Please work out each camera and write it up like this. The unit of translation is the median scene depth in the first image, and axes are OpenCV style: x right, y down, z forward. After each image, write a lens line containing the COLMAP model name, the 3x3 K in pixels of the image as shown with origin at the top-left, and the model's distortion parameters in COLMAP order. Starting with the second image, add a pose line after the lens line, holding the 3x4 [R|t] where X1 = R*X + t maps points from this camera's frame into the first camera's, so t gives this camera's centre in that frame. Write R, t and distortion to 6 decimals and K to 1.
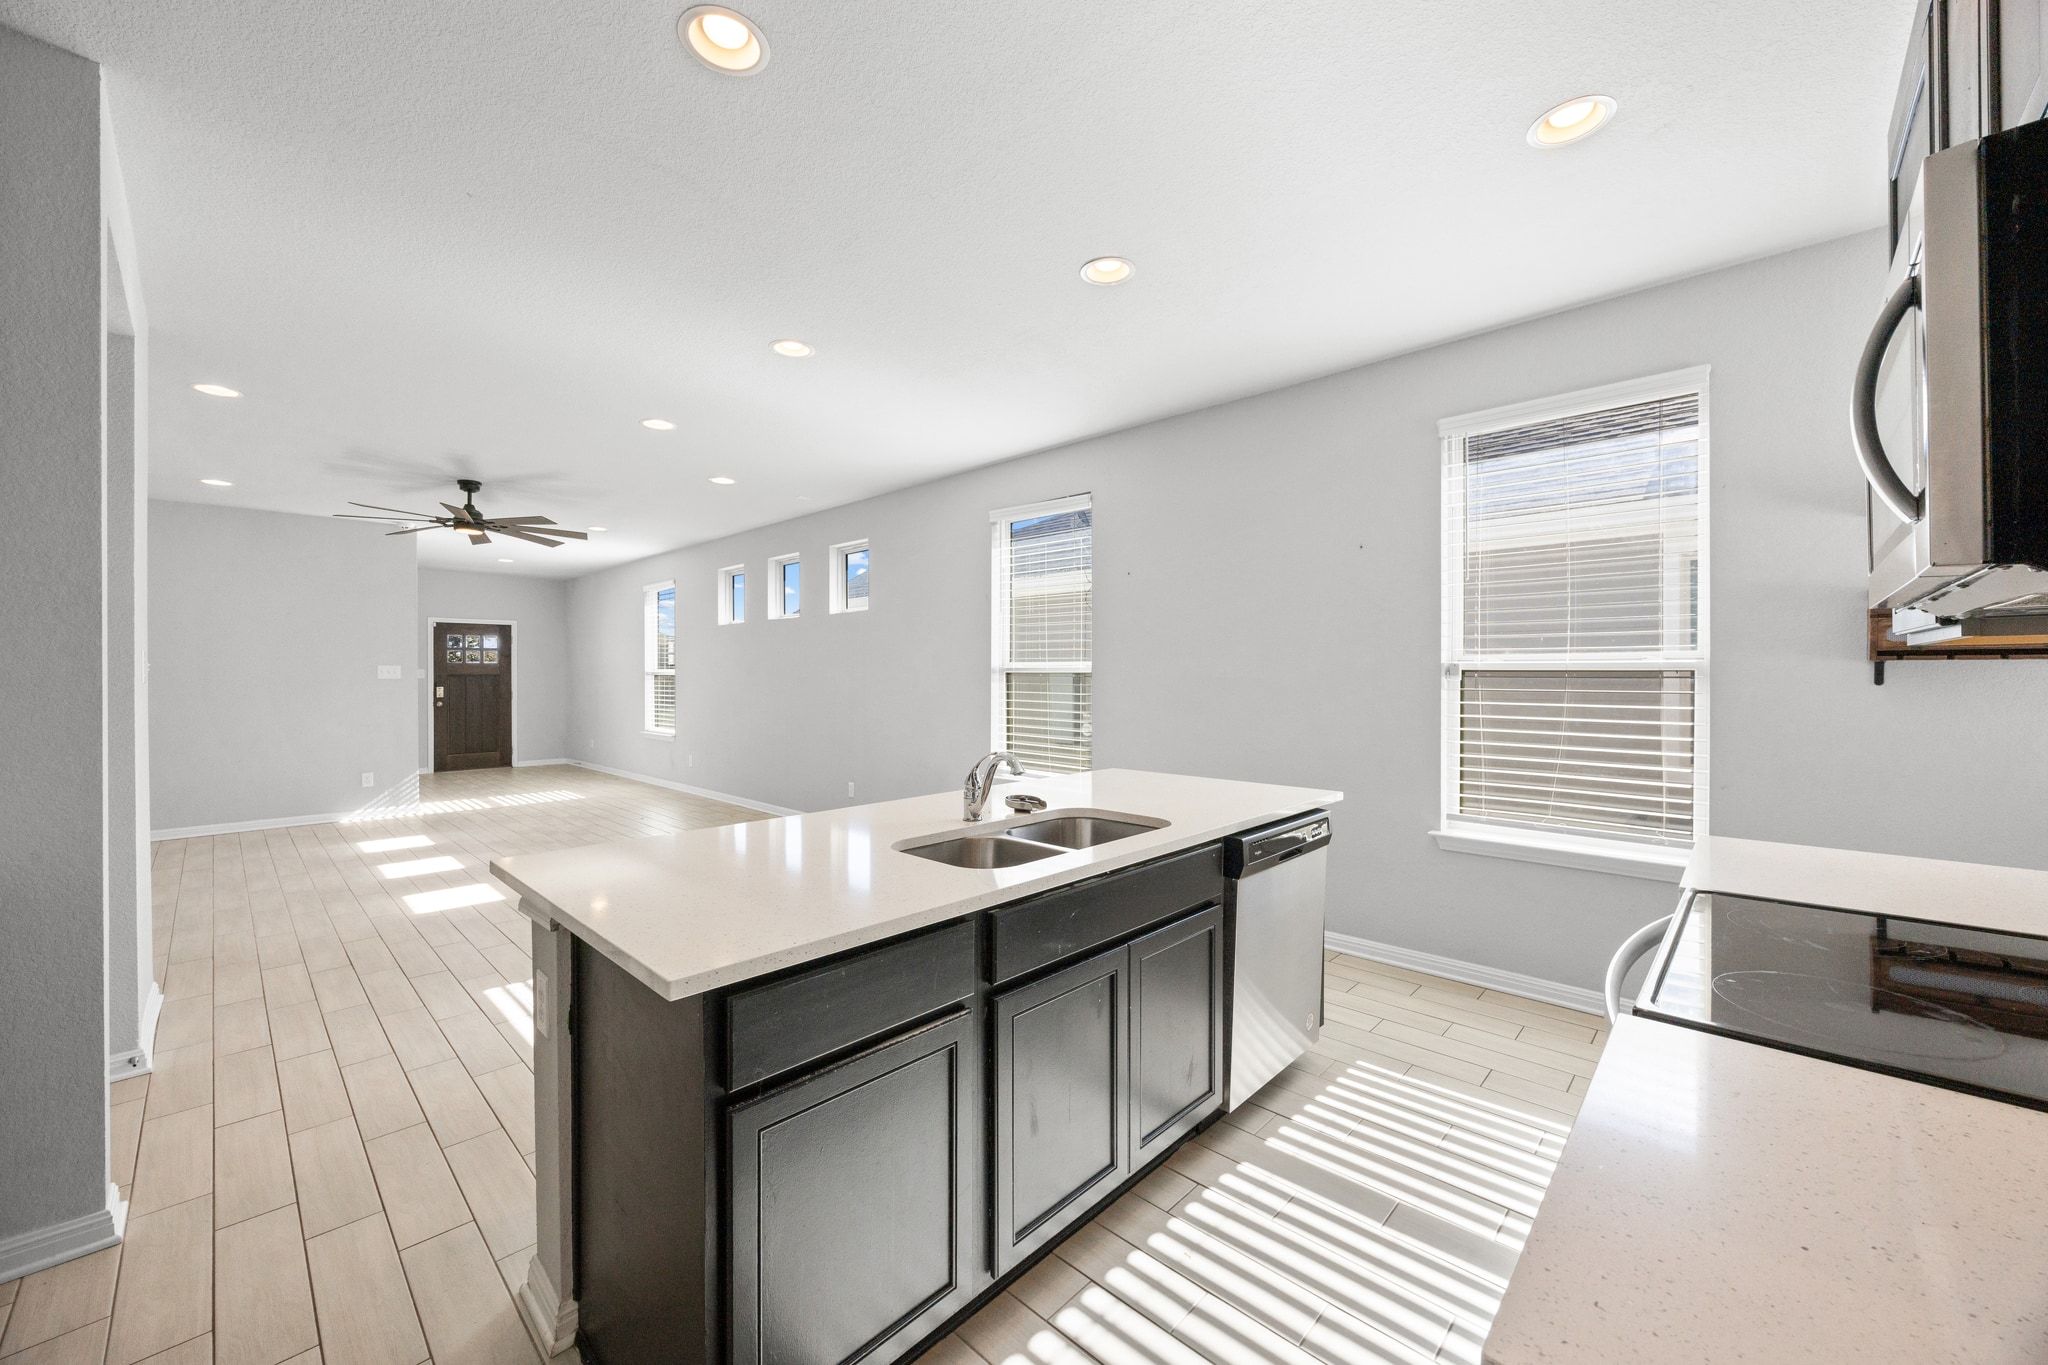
lens RADIAL K [[778.9, 0, 1017.9], [0, 778.9, 677.7], [0, 0, 1]] dist [-0.000342, -0.000017]
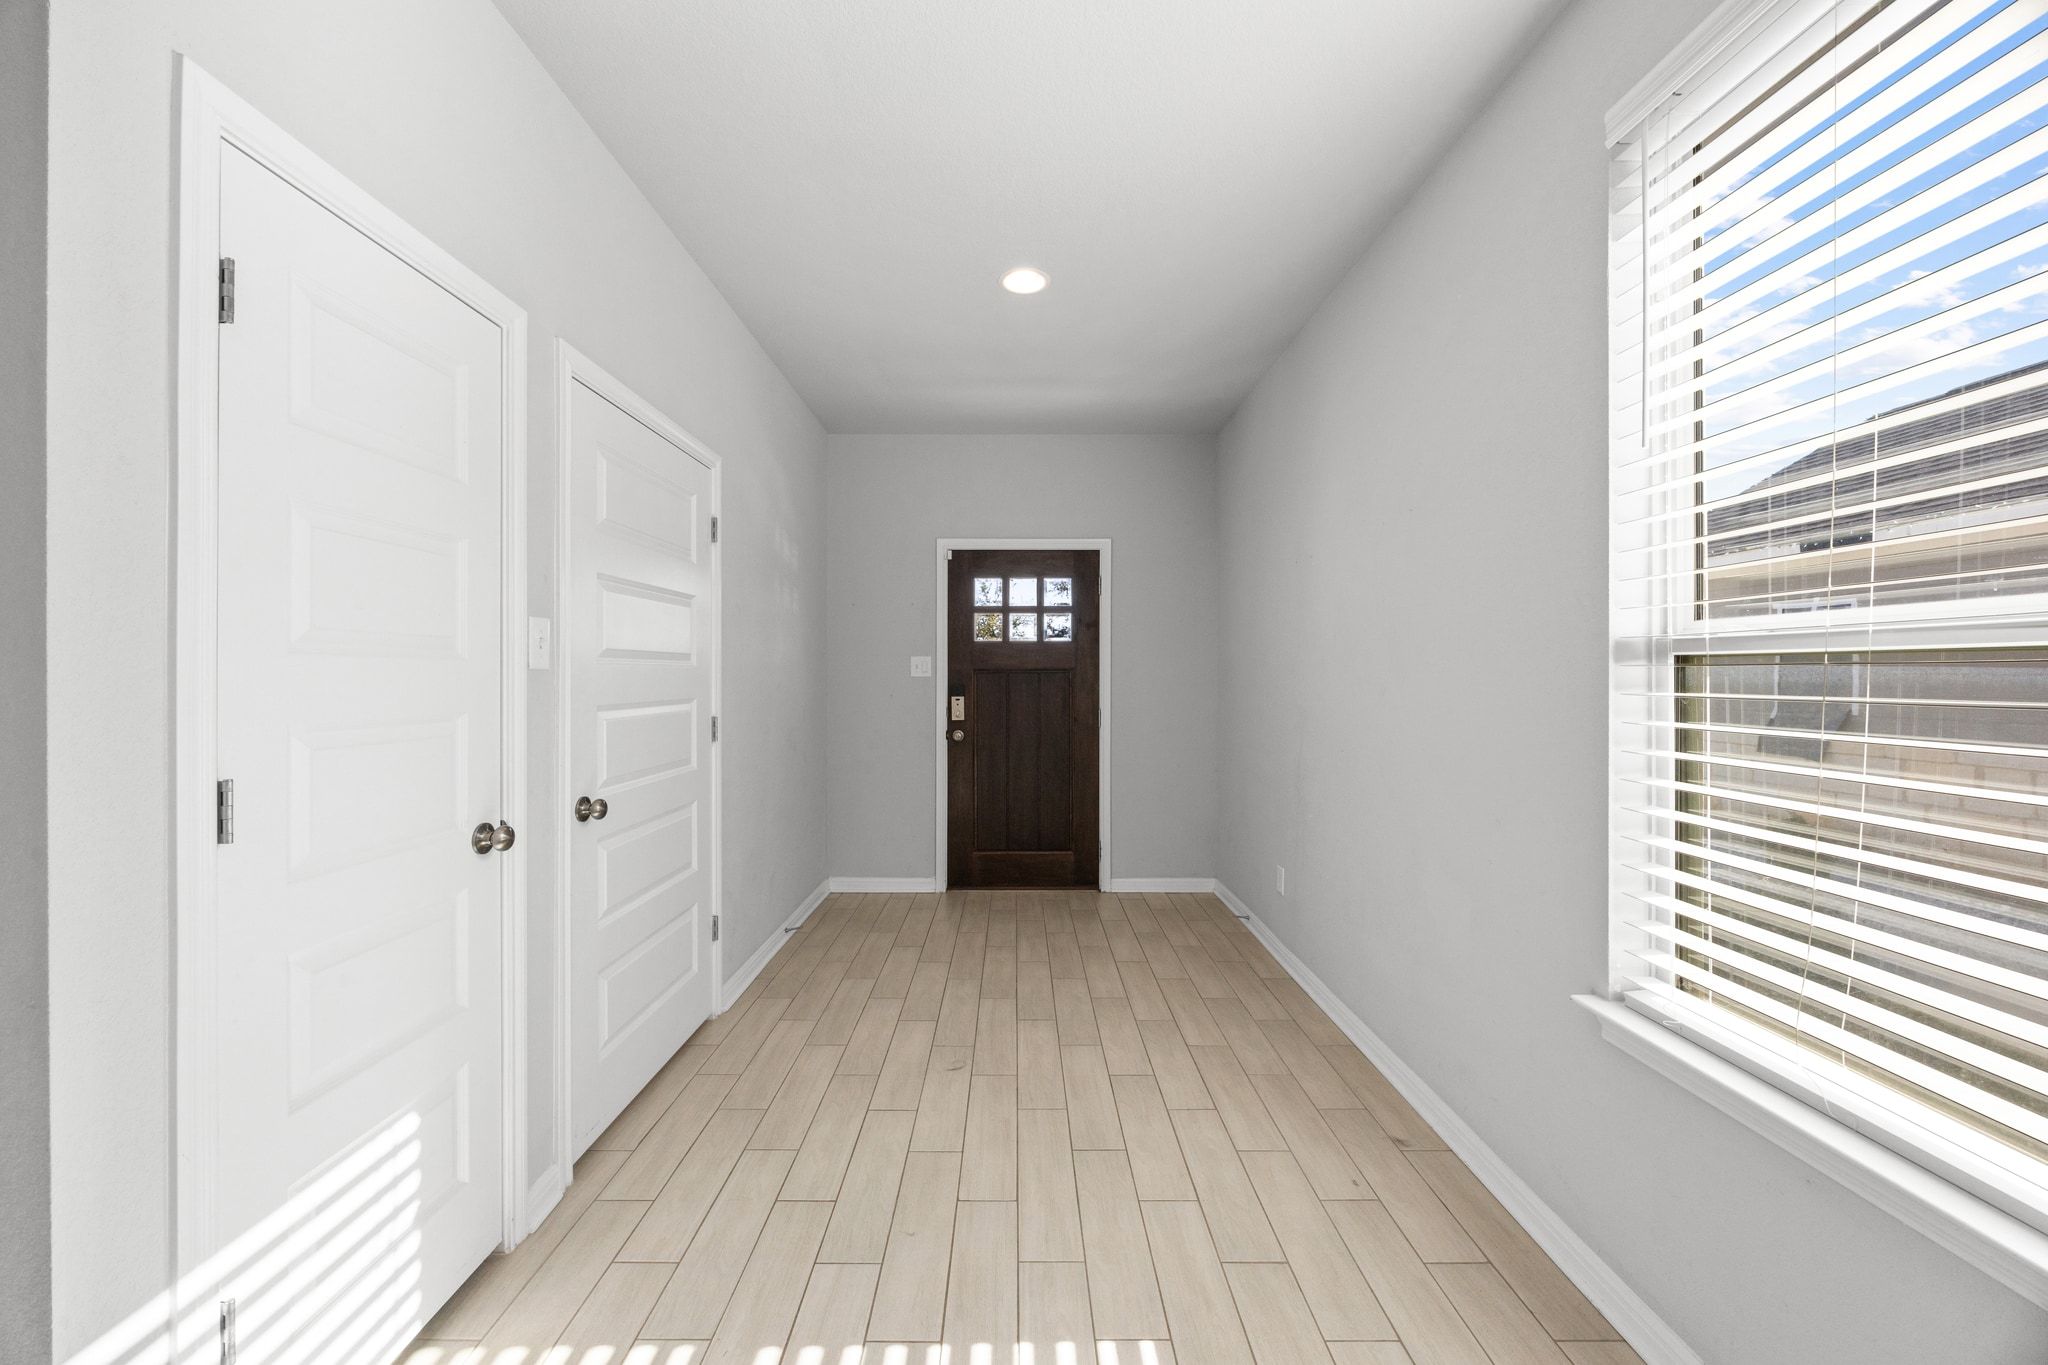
lens RADIAL K [[778.9, 0, 1019.7], [0, 778.9, 679.6], [0, 0, 1]] dist [-0.000342, -0.000017]
pose [[0.697772, 0.002782, -0.716315, -0.399323], [-0.002020, 0.999996, 0.001916, 0.001384], [0.716318, 0.000110, 0.697774, 0.710906]]
